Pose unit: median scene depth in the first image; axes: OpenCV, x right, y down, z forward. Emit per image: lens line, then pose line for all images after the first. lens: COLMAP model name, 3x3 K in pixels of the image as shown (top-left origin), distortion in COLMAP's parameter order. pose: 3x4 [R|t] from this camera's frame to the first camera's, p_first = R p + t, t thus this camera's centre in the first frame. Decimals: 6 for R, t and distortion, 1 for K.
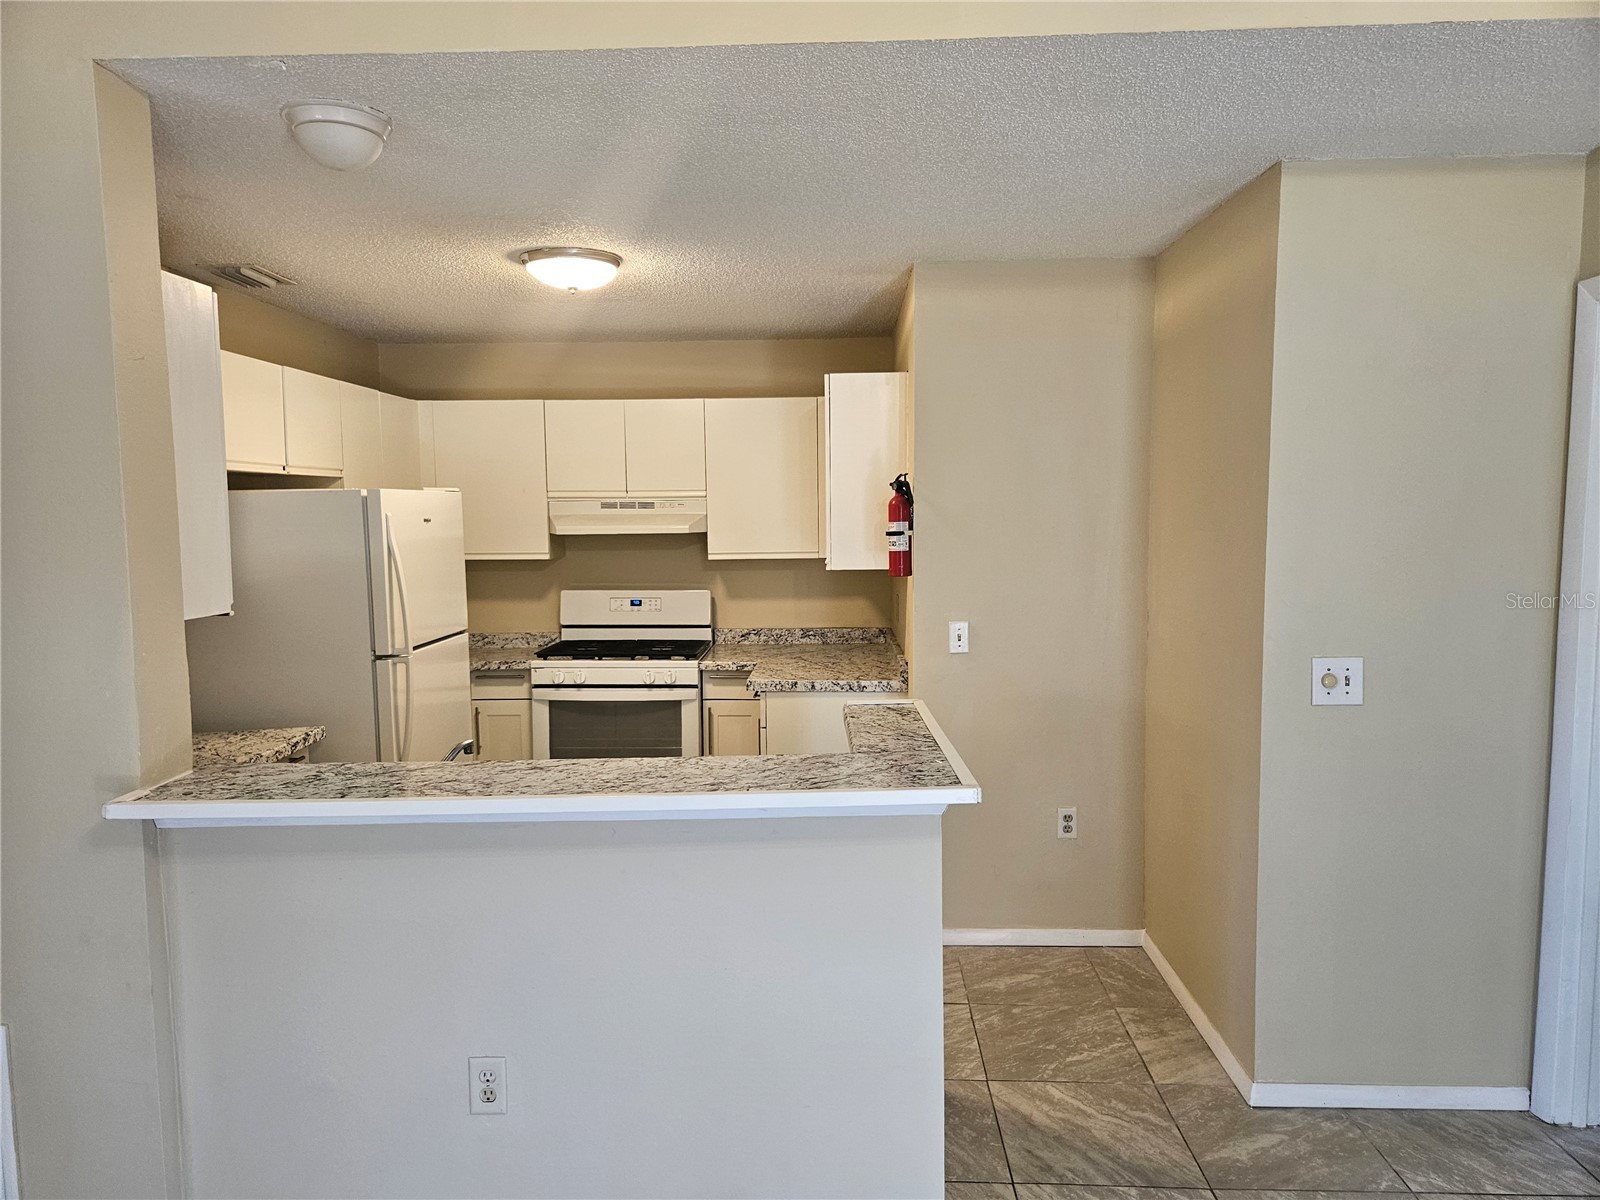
lens RADIAL K [[1070.0, 0, 787.2], [0, 1070.0, 600.8], [0, 0, 1]] dist [0.062819, -0.051484]
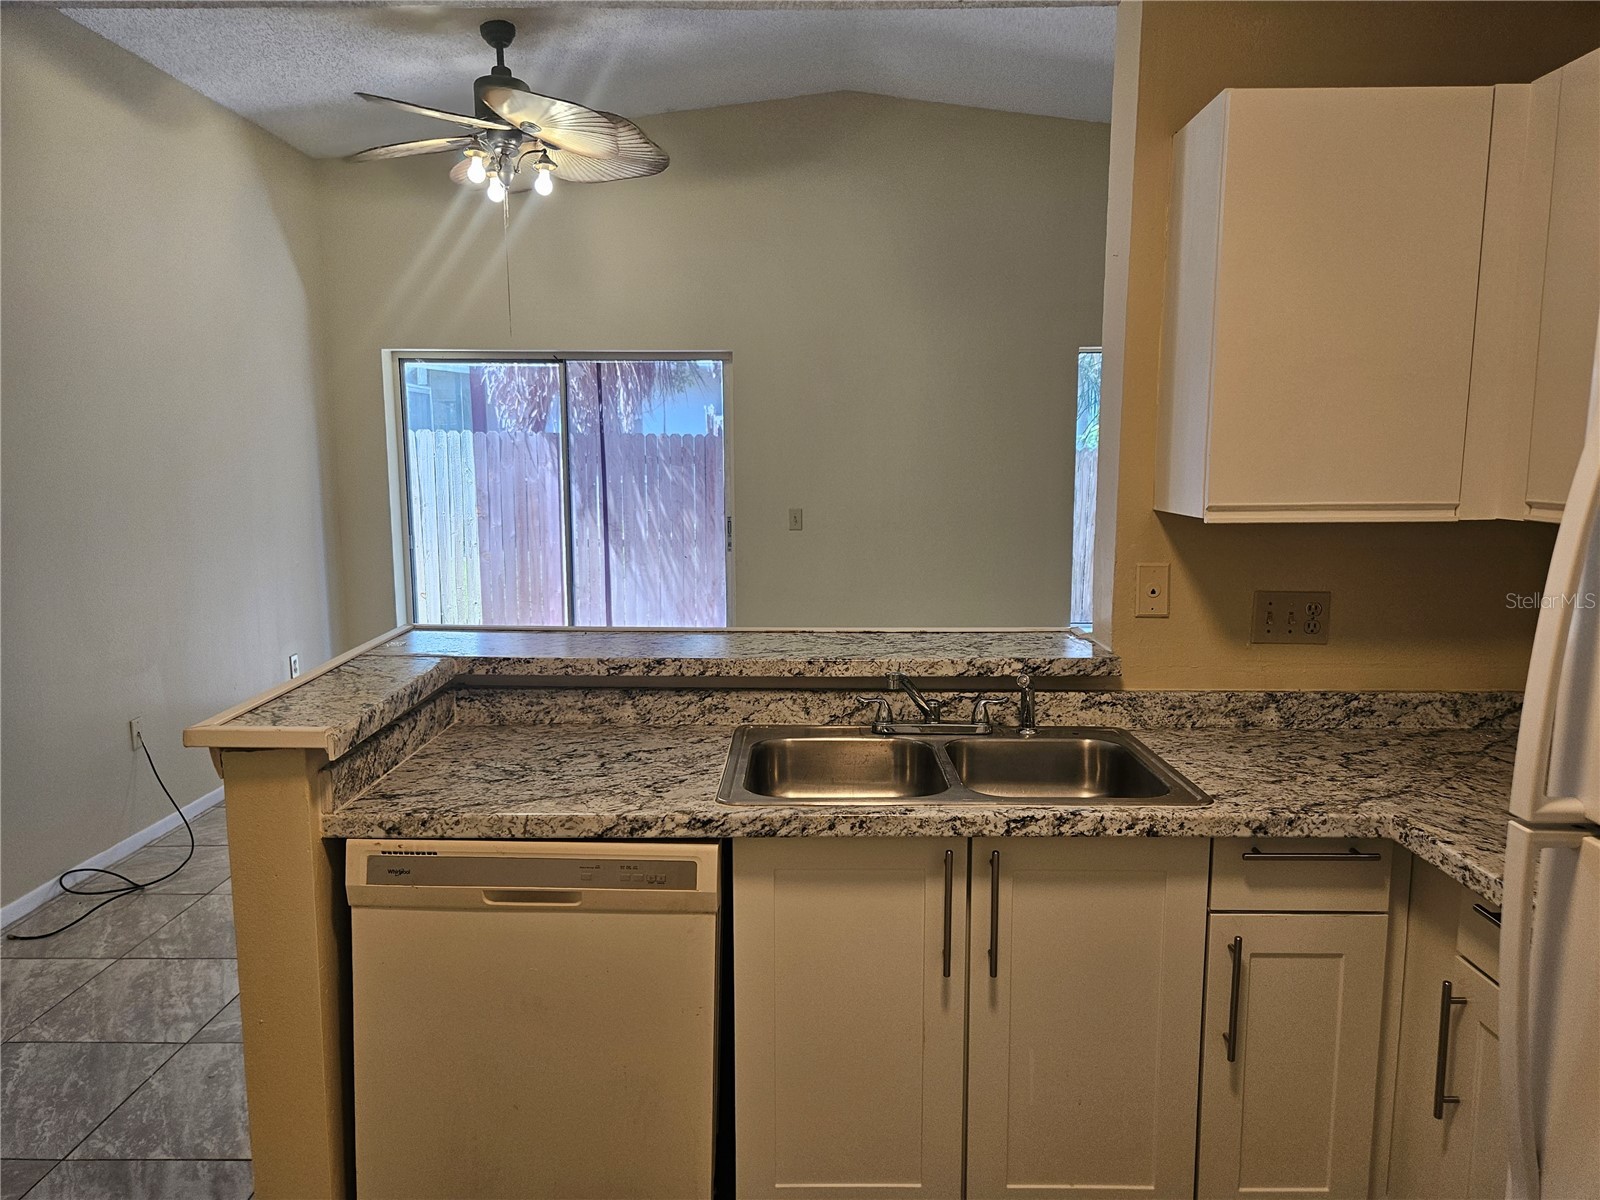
lens RADIAL K [[1070.0, 0, 800.8], [0, 1070.0, 600.5], [0, 0, 1]] dist [0.062819, -0.051484]
pose [[-0.999457, 0.013540, -0.030037, -0.128554], [0.006489, 0.974695, 0.223445, -0.069452], [0.032302, 0.223129, -0.974254, 1.147529]]
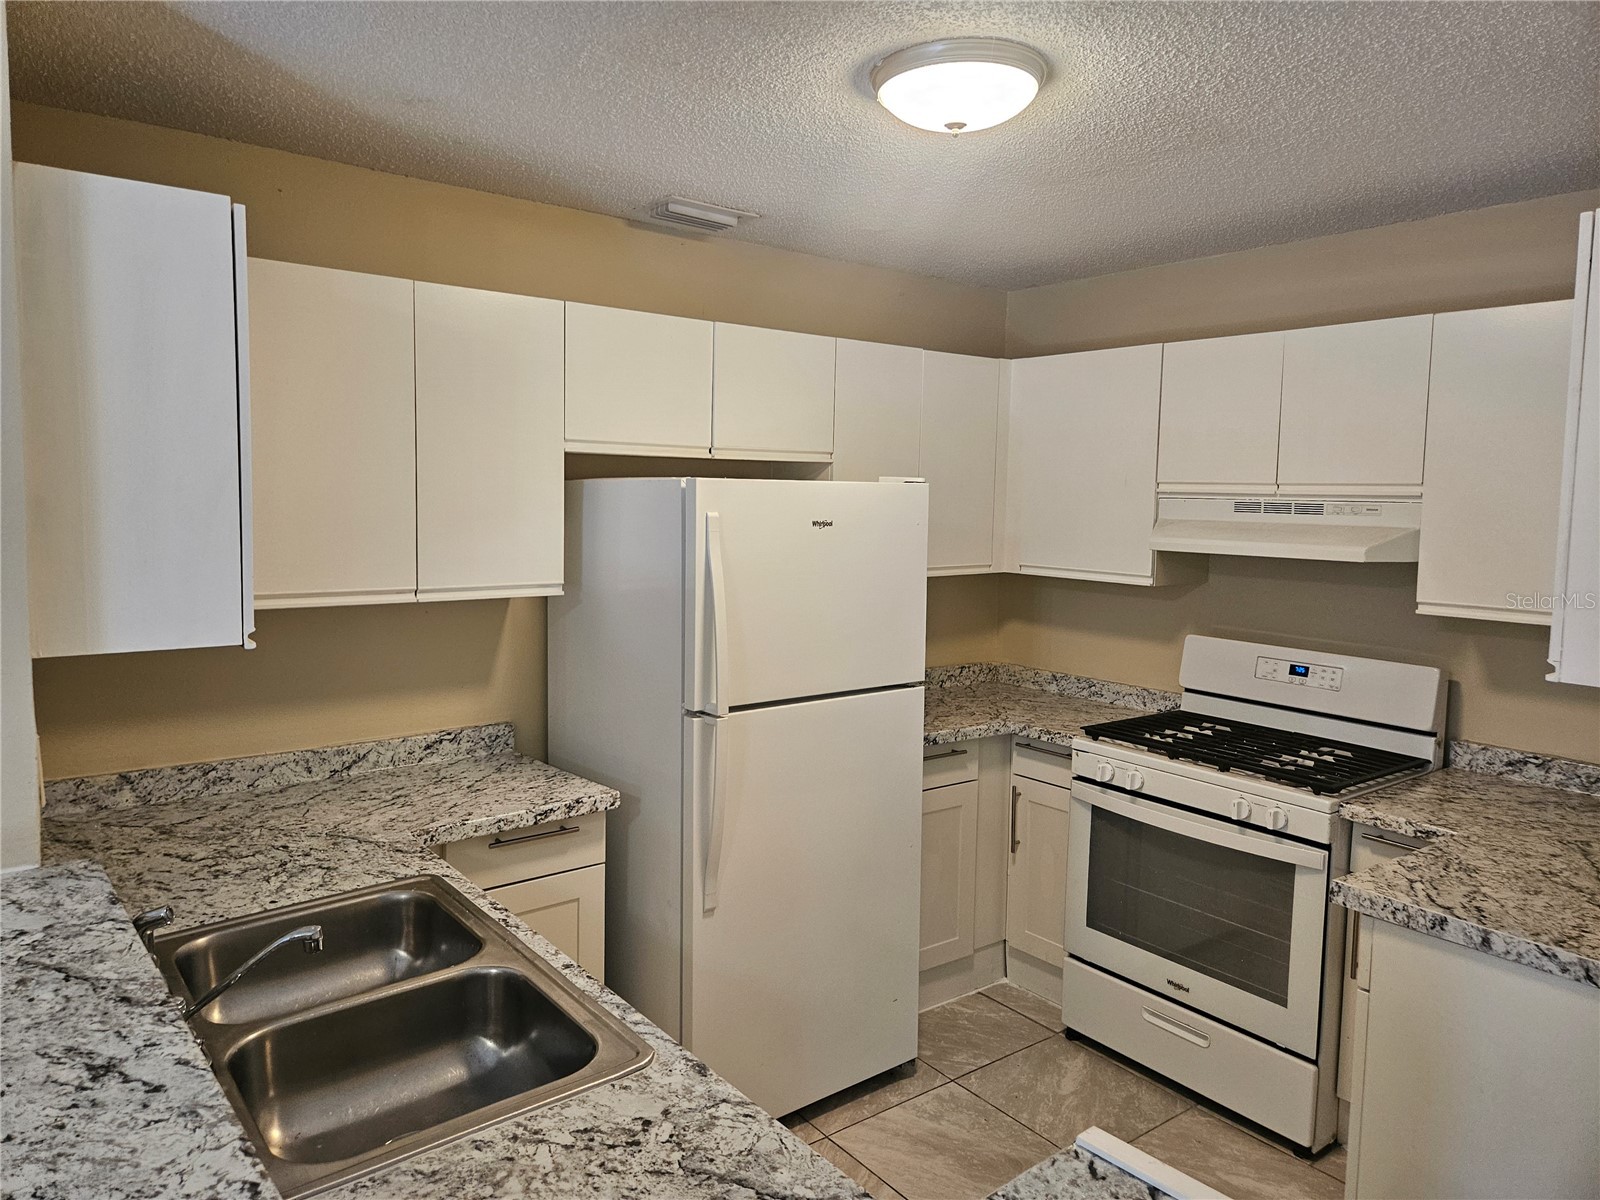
lens RADIAL K [[1070.0, 0, 788.6], [0, 1070.0, 577.3], [0, 0, 1]] dist [0.062819, -0.051484]
pose [[0.641600, 0.083910, -0.762436, 0.178535], [-0.090725, 0.995323, 0.033194, -0.059407], [0.761655, 0.047875, 0.646212, 0.524691]]
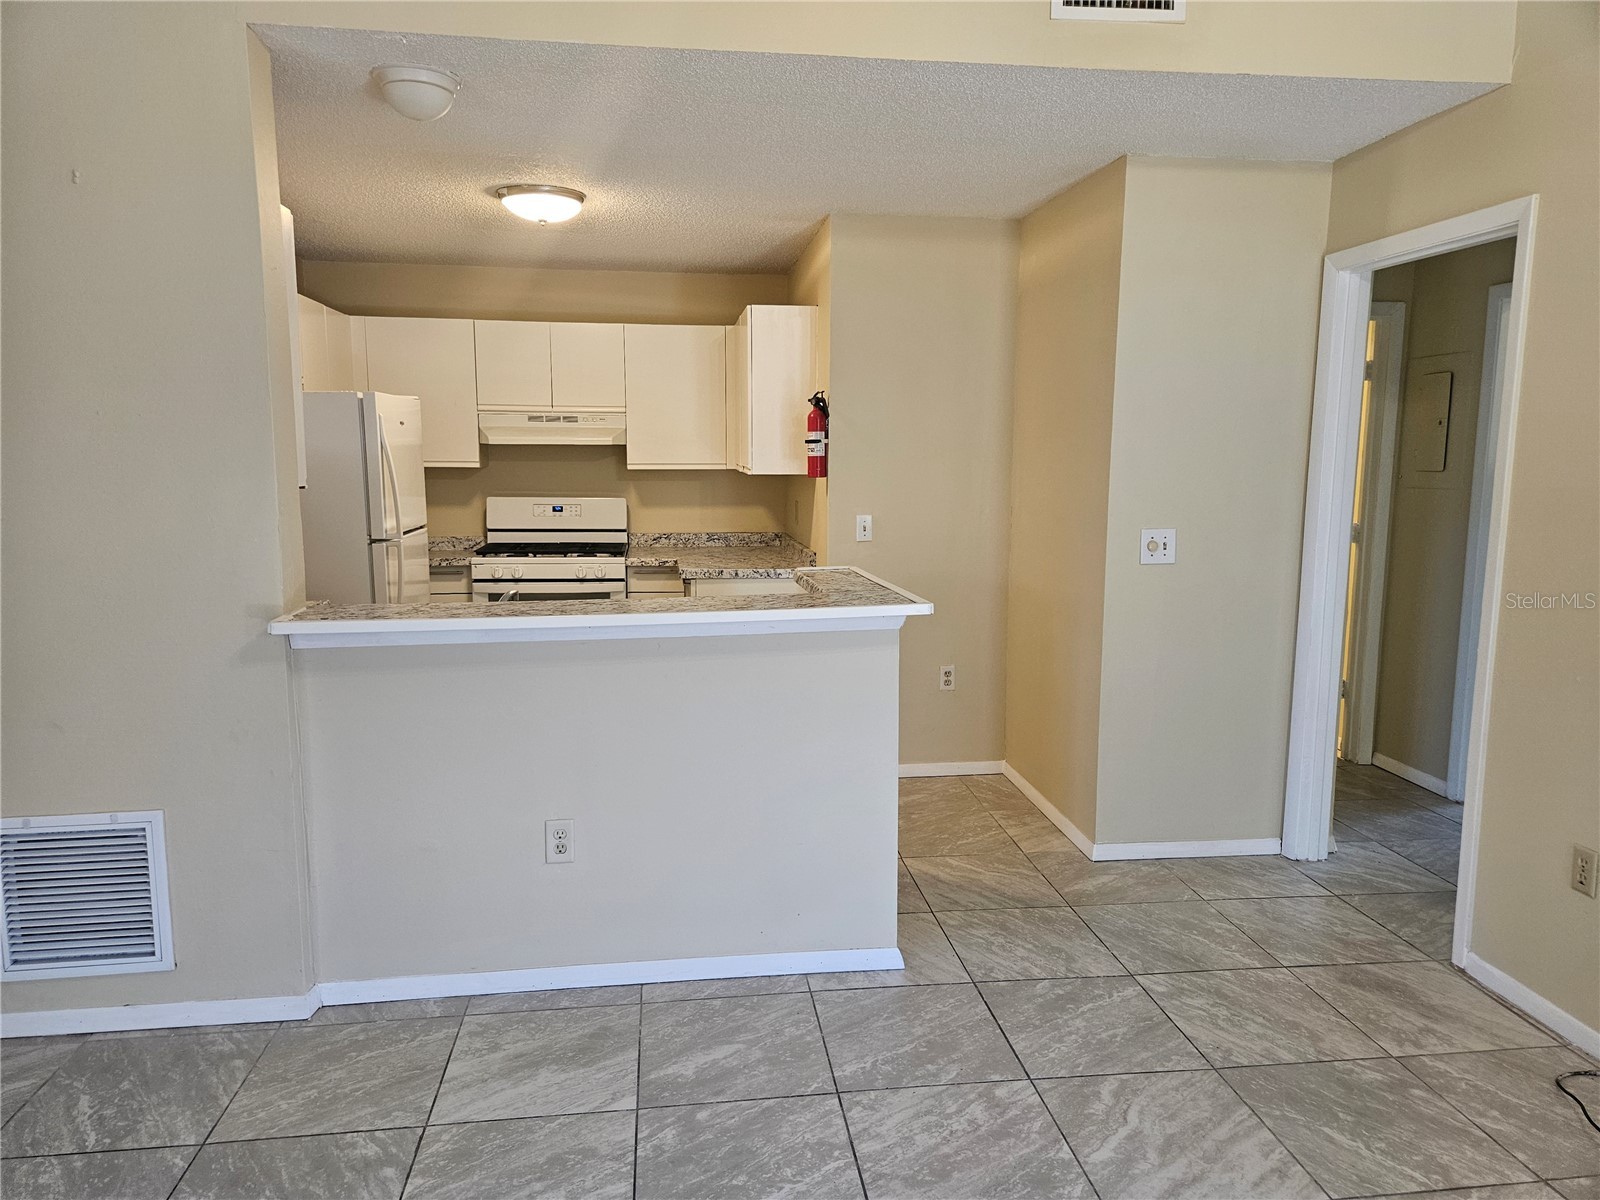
lens RADIAL K [[1070.0, 0, 791.6], [0, 1070.0, 586.2], [0, 0, 1]] dist [0.062819, -0.051484]
pose [[0.985670, -0.007593, 0.168513, -0.121861], [0.000419, 0.999094, 0.042566, 0.046445], [-0.168683, -0.041886, 0.984780, -0.179614]]
